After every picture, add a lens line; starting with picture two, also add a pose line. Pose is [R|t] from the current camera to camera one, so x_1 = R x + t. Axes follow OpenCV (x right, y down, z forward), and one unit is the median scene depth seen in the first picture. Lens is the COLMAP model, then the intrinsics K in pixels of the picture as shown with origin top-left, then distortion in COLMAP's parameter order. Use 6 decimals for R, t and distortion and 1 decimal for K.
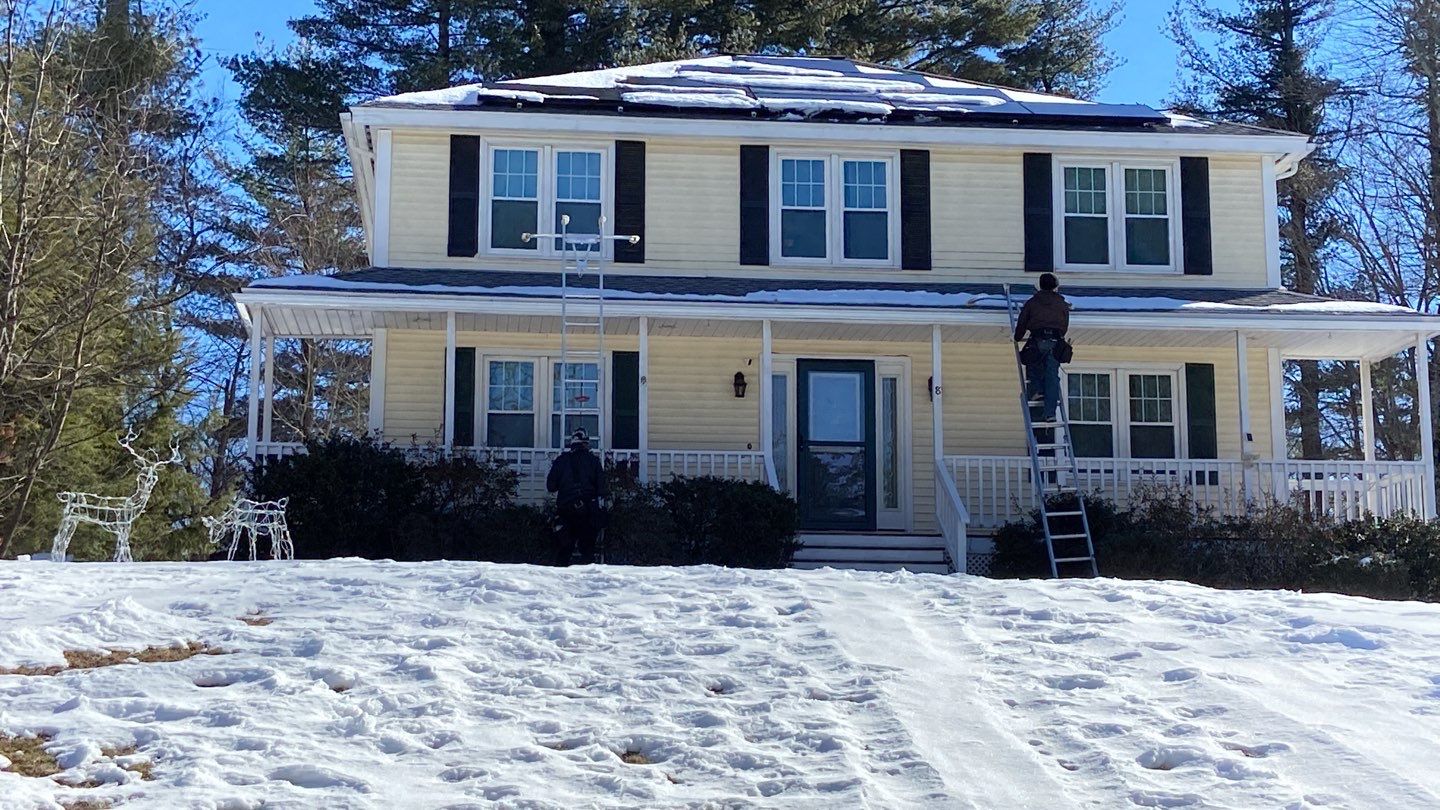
lens RADIAL K [[2194.3, 0, 720.0], [0, 2194.3, 405.0], [0, 0, 1]] dist [-0.011226, -0.023510]
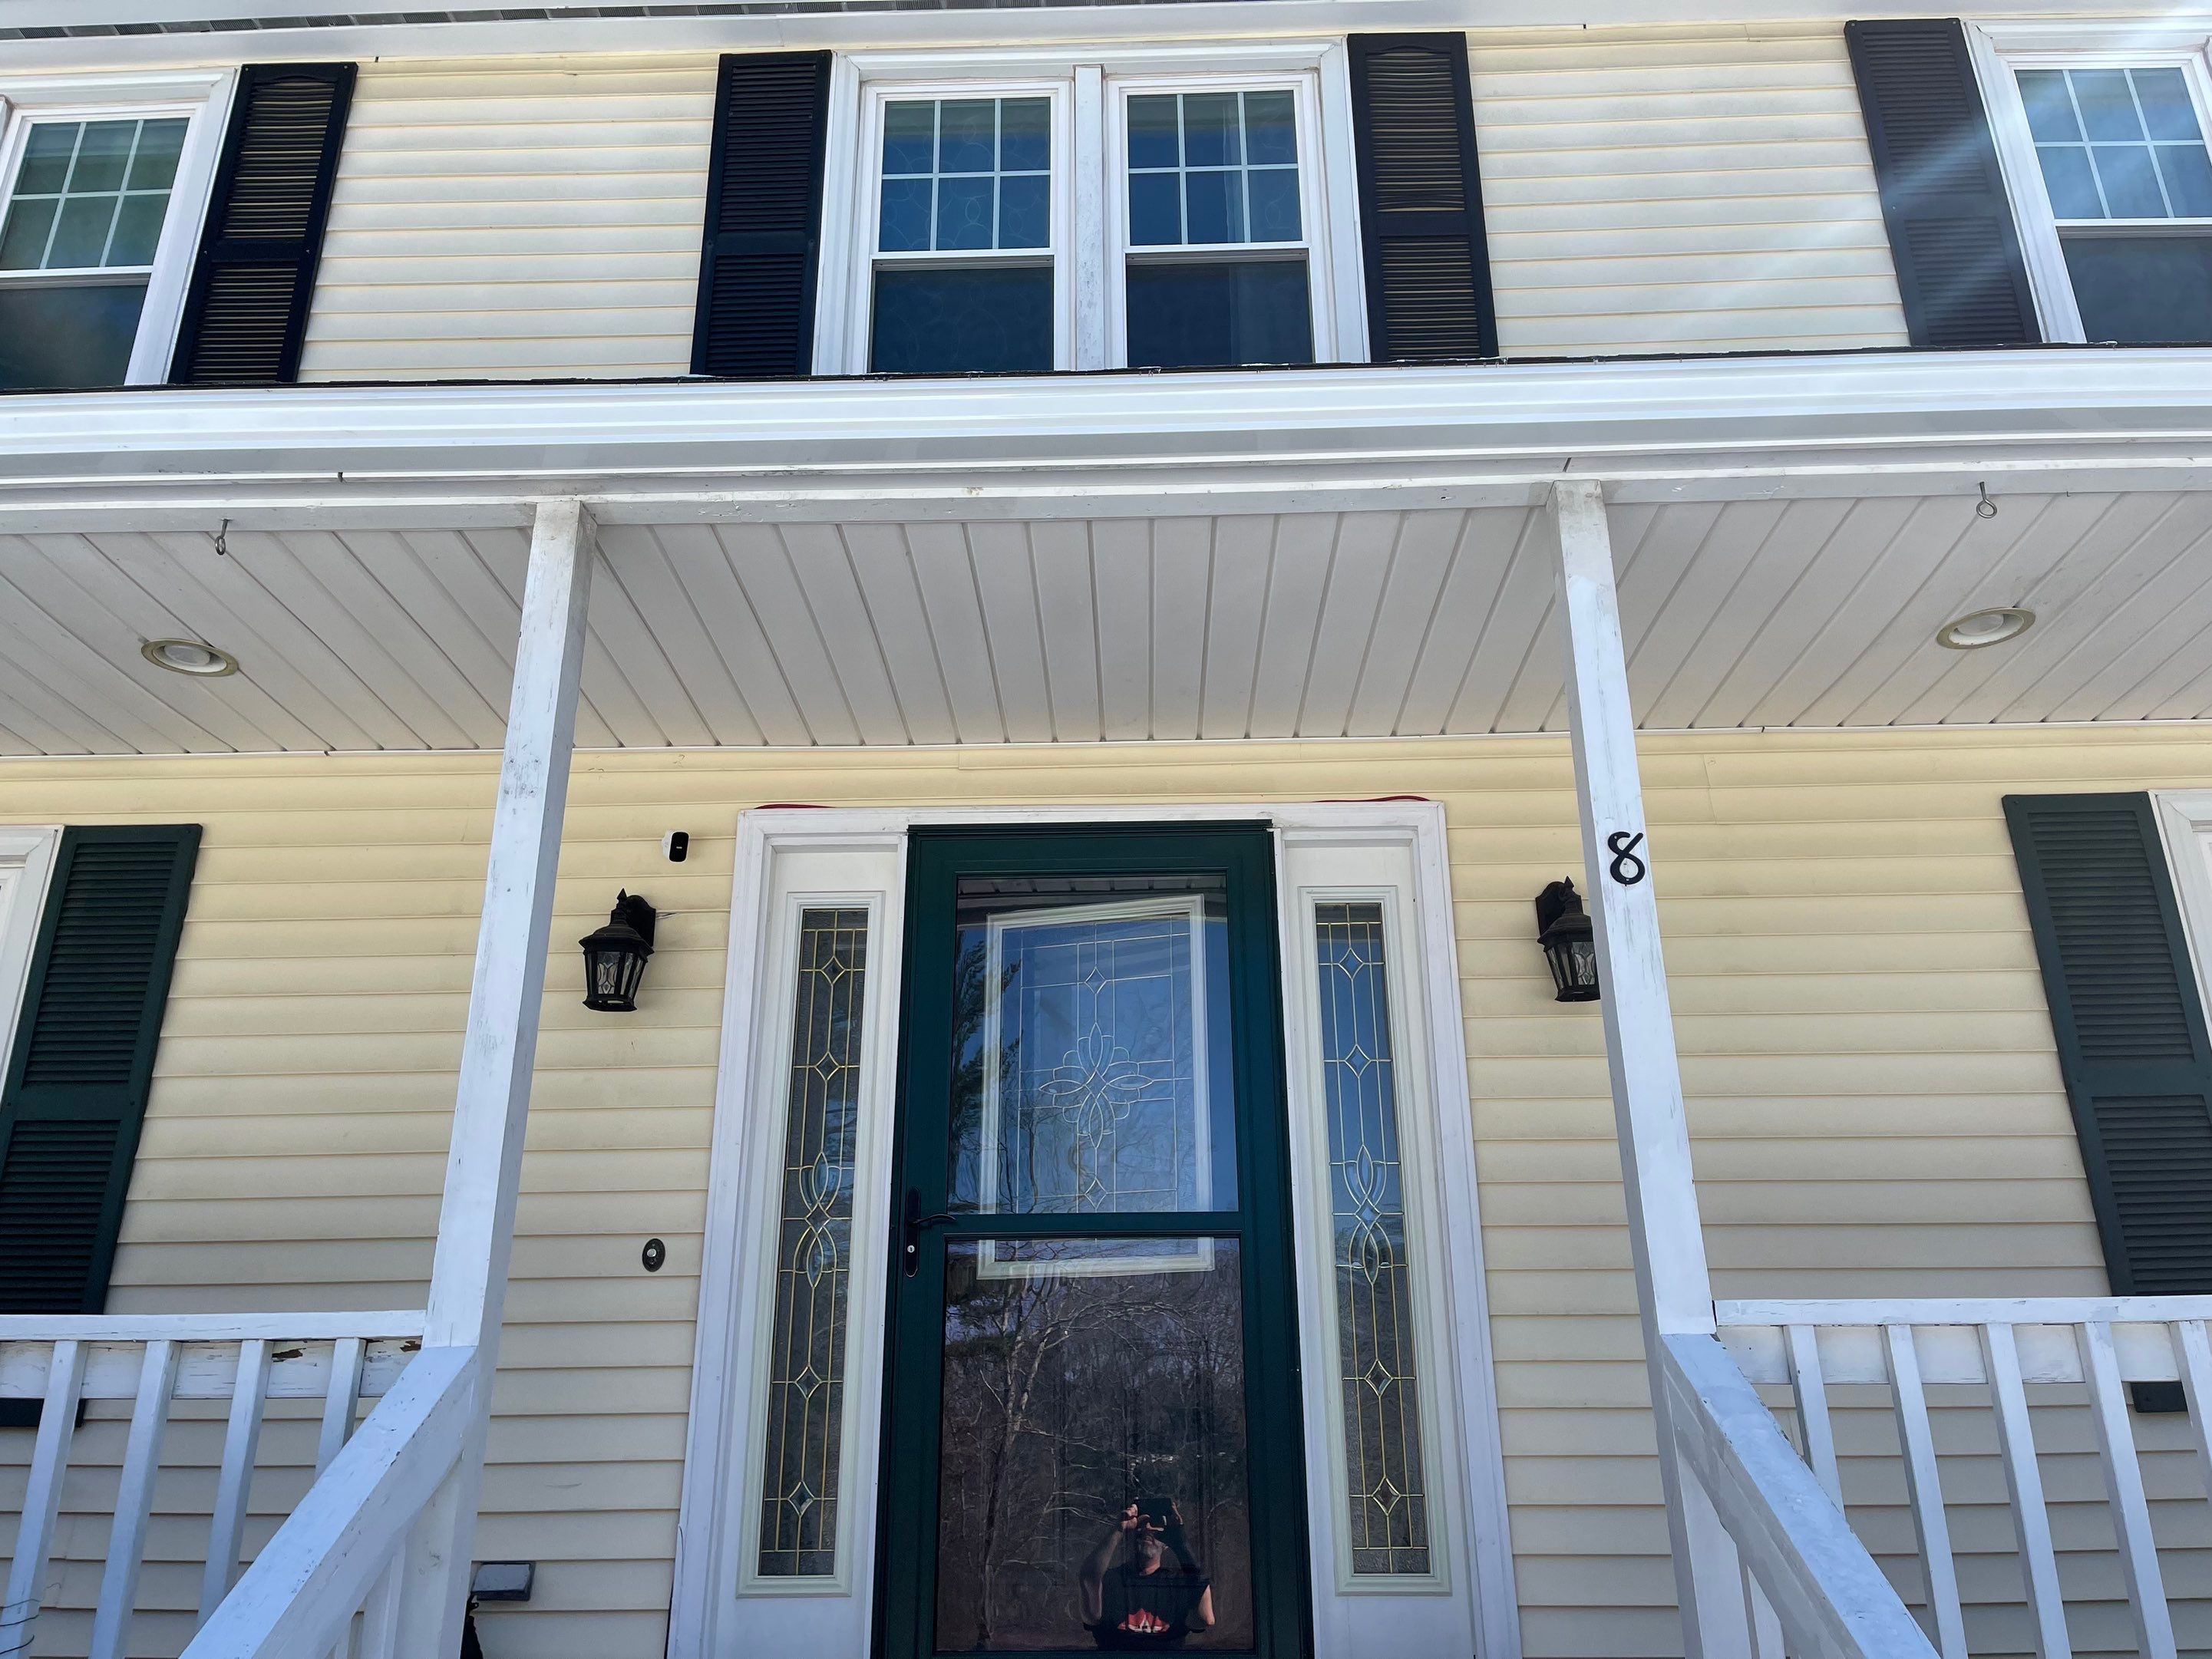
lens RADIAL K [[1668.6, 0, 1106.0], [0, 1668.6, 829.5], [0, 0, 1]] dist [0.082285, -0.100704]
pose [[0.992358, -0.050866, -0.112424, 0.072770], [0.025144, 0.975325, -0.219339, 0.015392], [0.120807, 0.214836, 0.969150, 0.839683]]
